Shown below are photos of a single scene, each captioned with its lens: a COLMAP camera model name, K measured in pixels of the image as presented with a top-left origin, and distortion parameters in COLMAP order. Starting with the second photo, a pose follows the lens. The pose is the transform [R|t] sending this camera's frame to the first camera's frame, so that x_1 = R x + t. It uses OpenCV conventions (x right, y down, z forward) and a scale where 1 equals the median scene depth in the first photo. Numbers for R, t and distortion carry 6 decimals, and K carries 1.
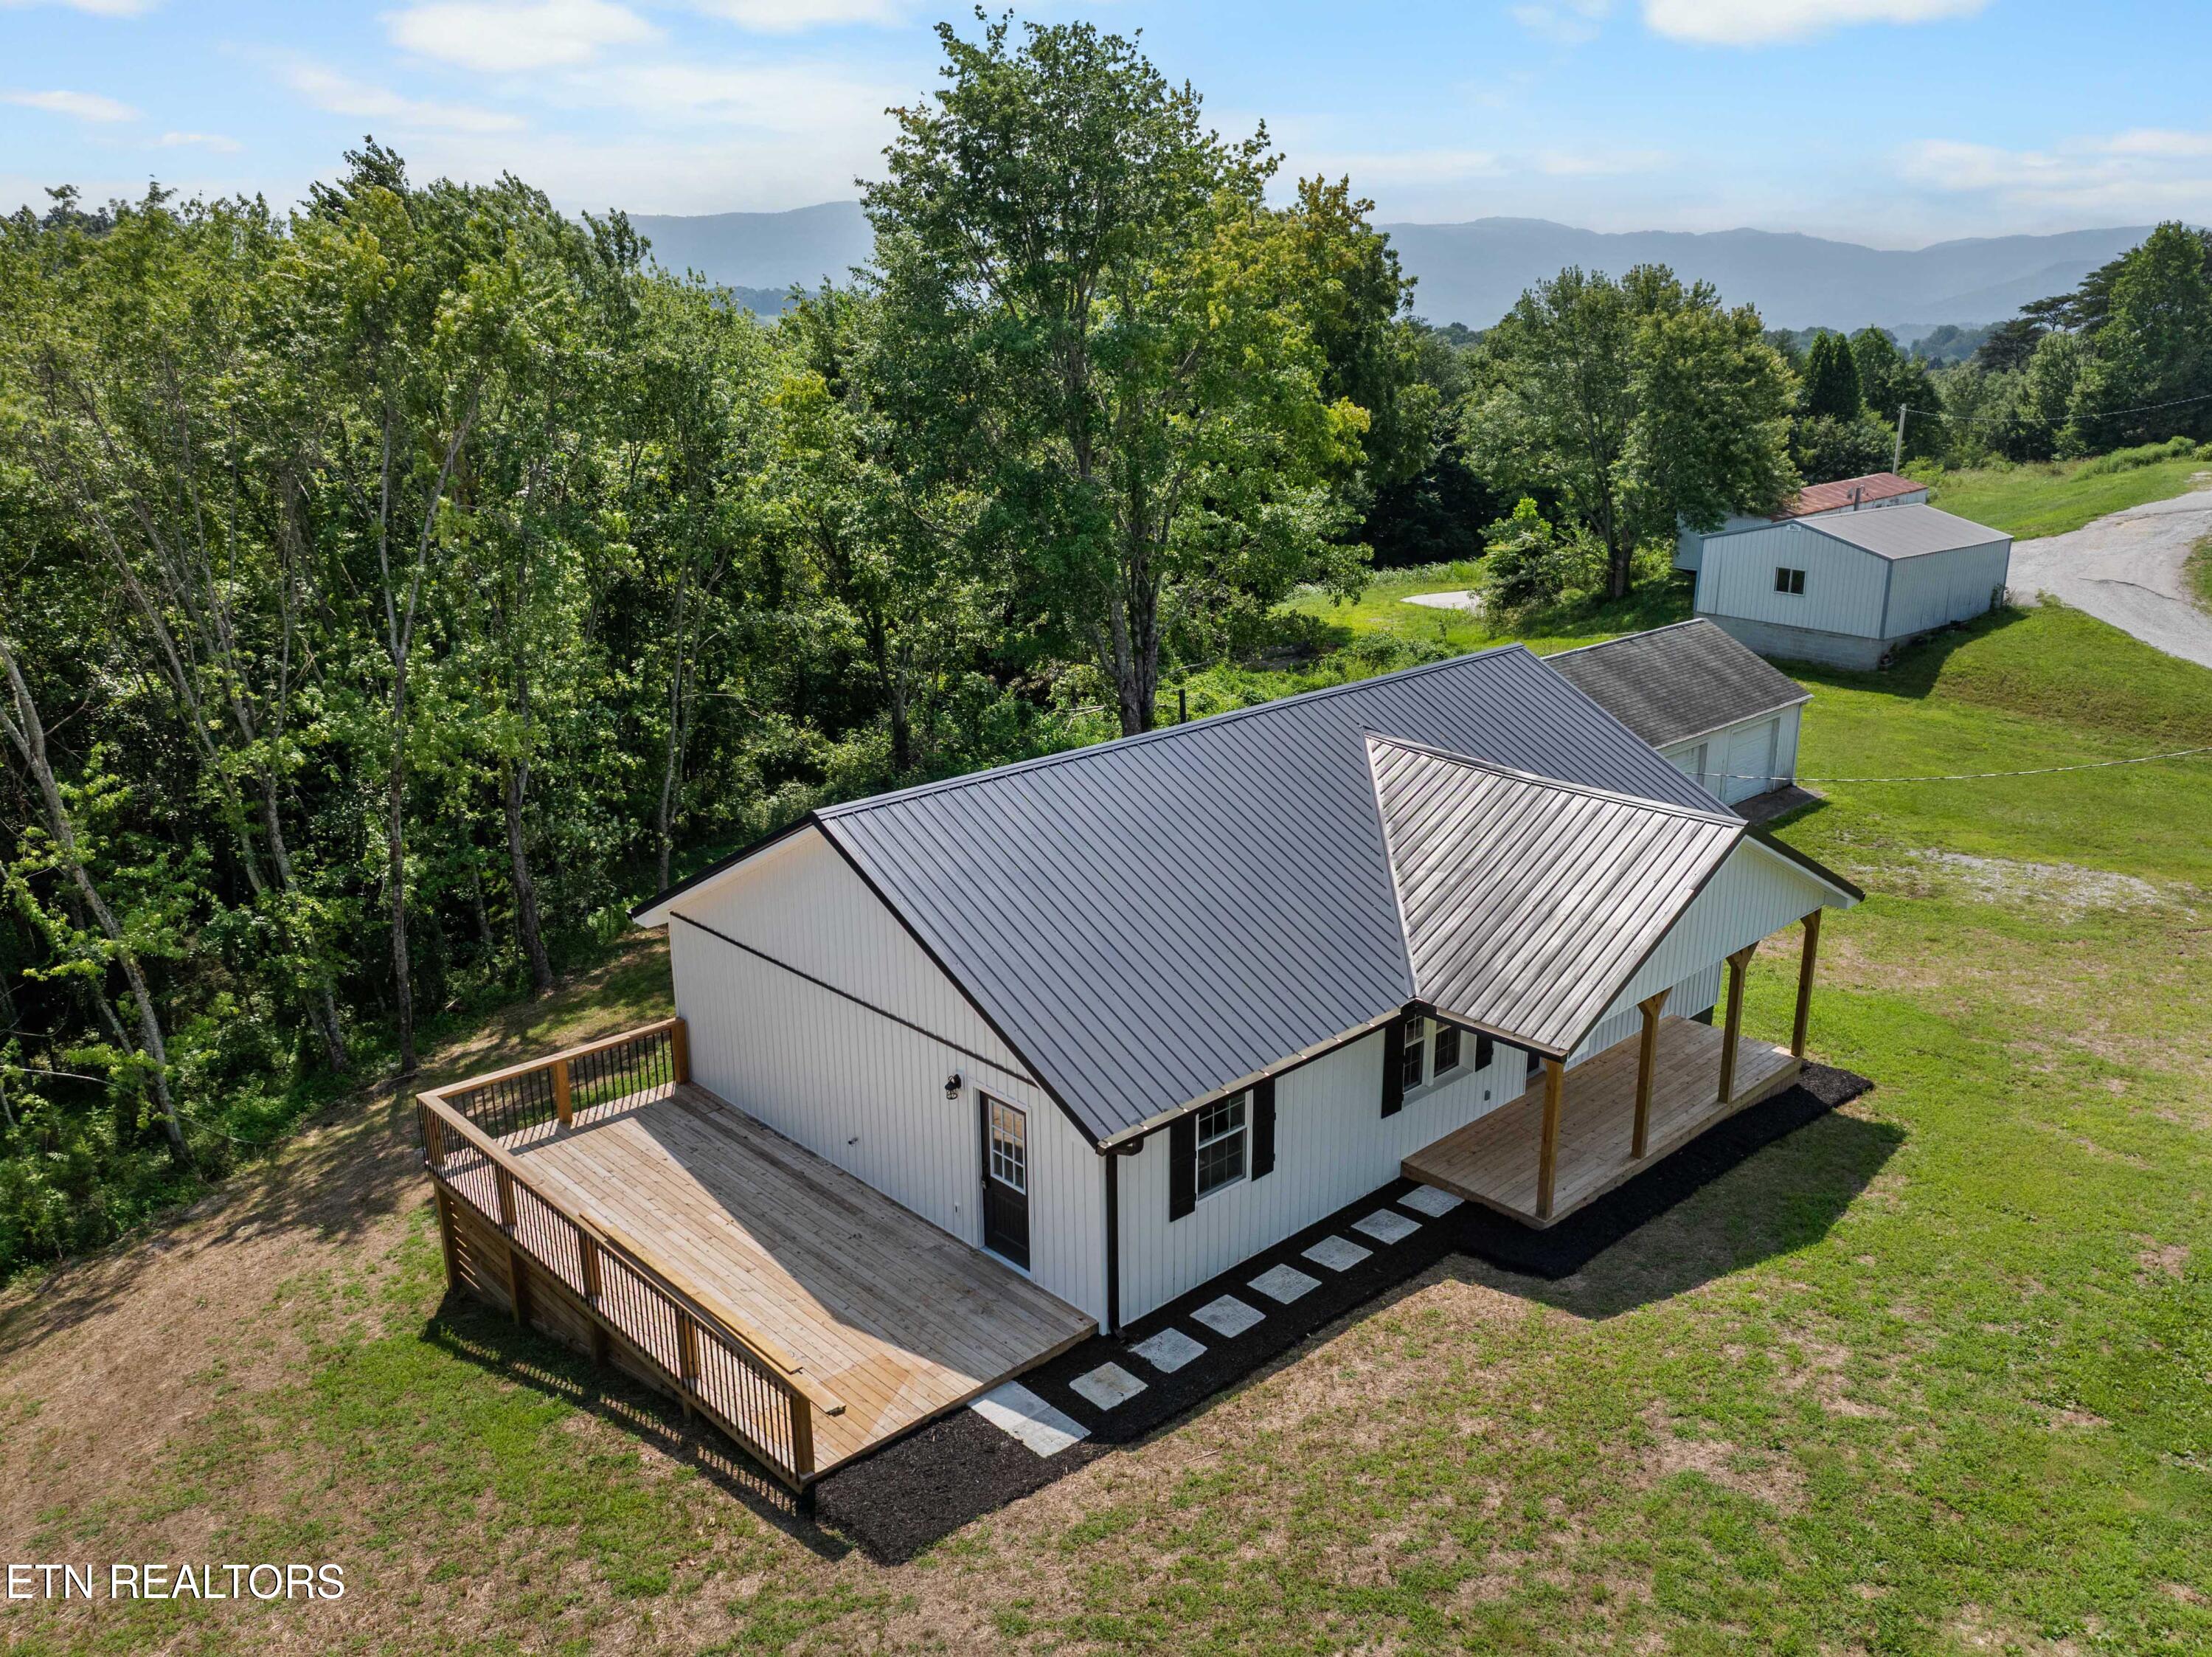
lens RADIAL K [[1720.9, 0, 1128.9], [0, 1720.9, 825.1], [0, 0, 1]] dist [-0.043817, -0.008653]
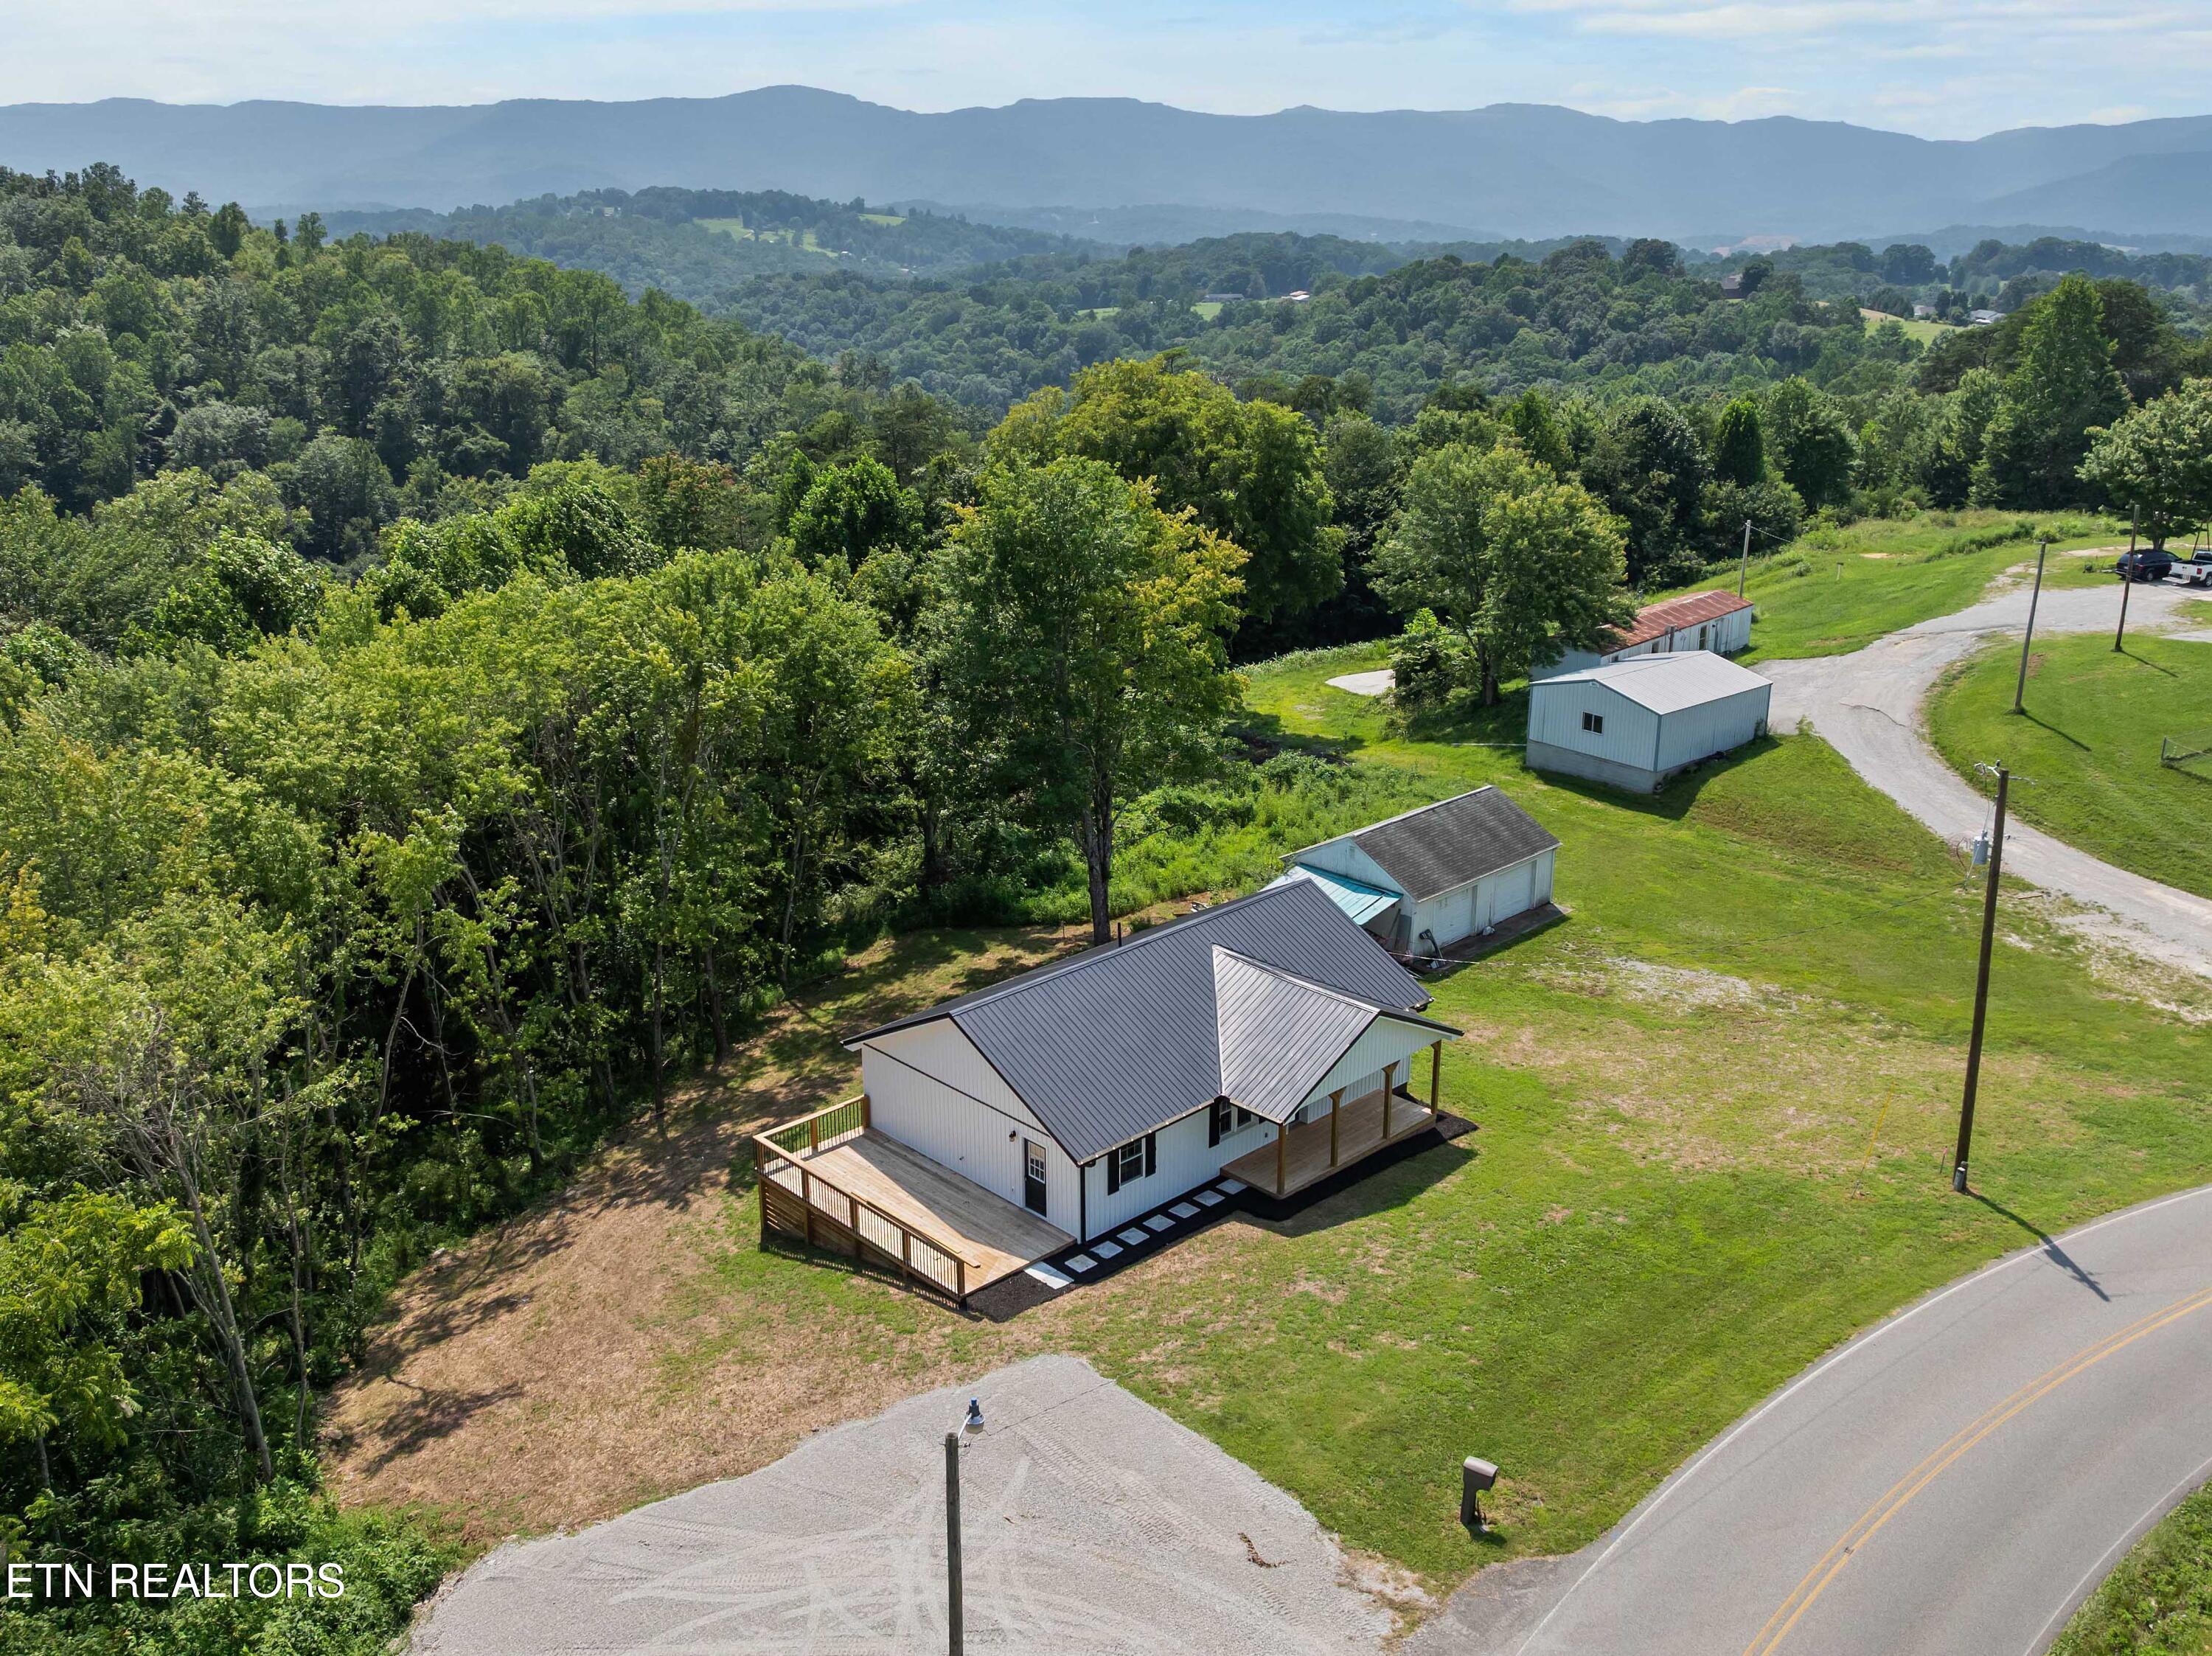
lens RADIAL K [[1901.3, 0, 1109.7], [0, 1901.3, 783.4], [0, 0, 1]] dist [-0.044875, 0.002721]
pose [[0.999989, 0.001674, 0.004297, 0.013549], [-0.001699, 0.999983, 0.005645, -0.318314], [-0.004288, -0.005652, 0.999975, -1.460981]]
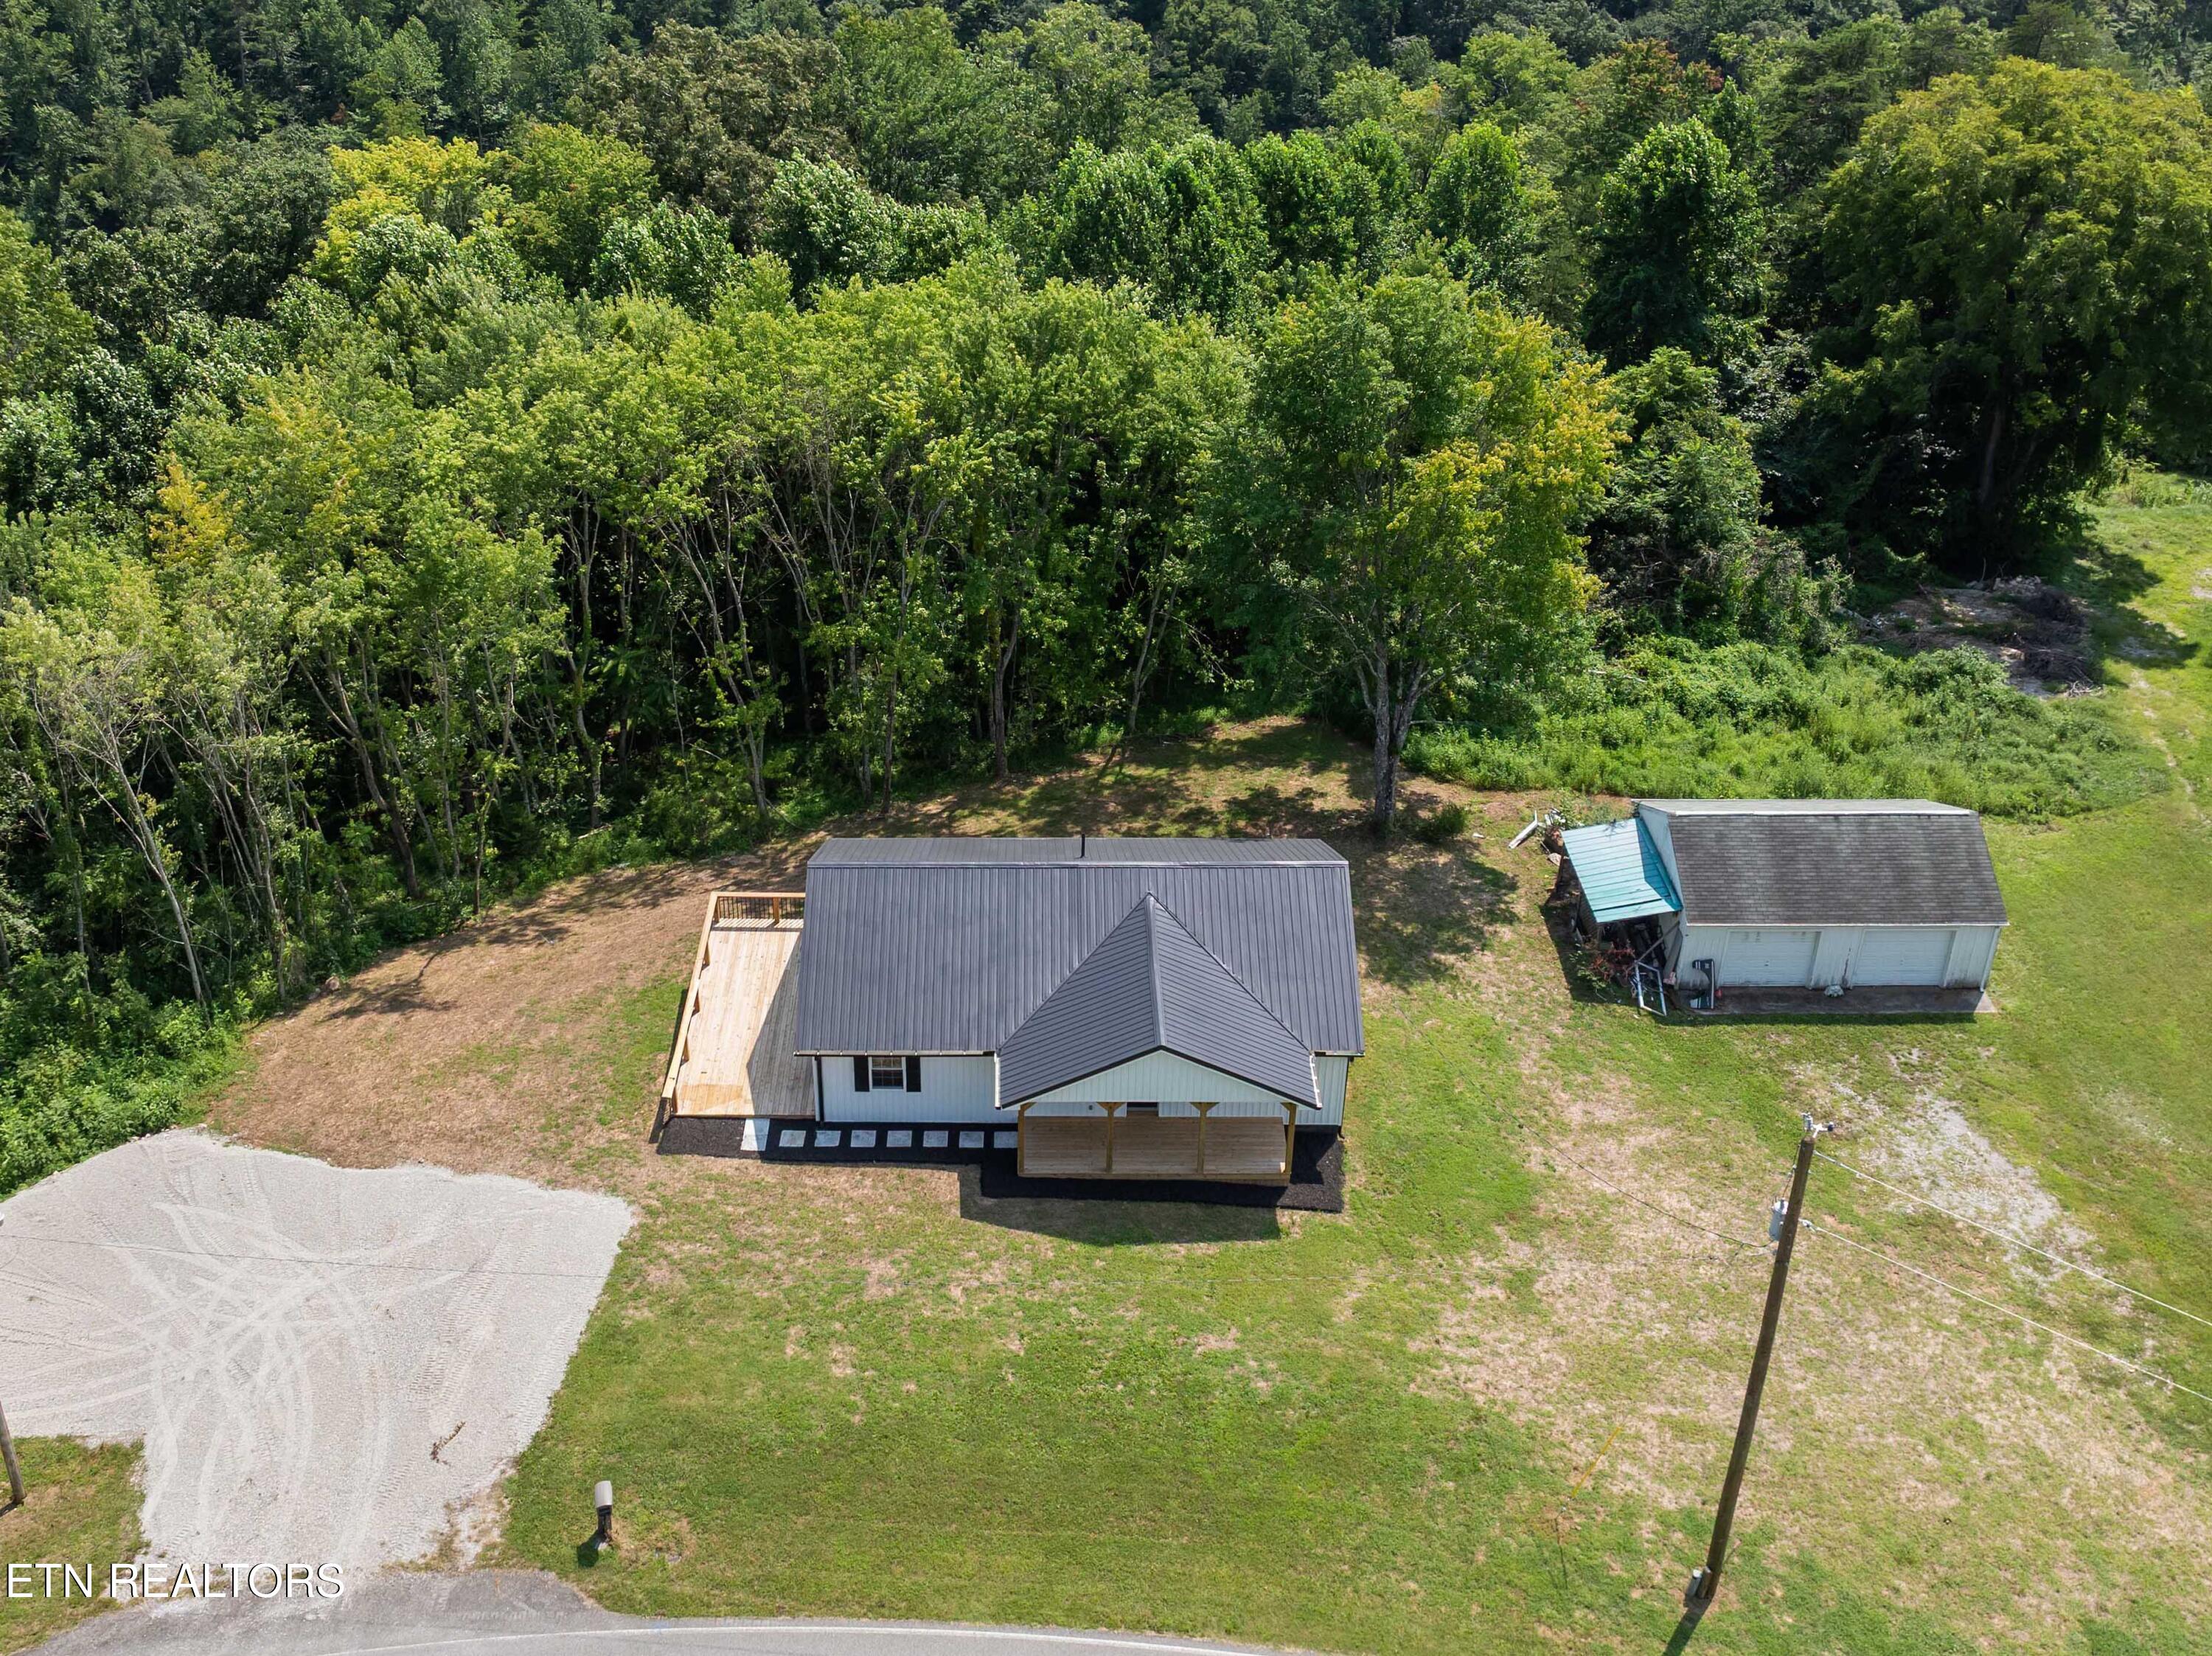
lens RADIAL K [[2204.4, 0, 1036.3], [0, 2204.4, 644.2], [0, 0, 1]] dist [-0.035877, -0.013168]
pose [[0.720791, 0.335175, -0.606728, 1.719563], [-0.207294, 0.939491, 0.272739, -1.144195], [0.661431, -0.070817, 0.746656, -0.972444]]
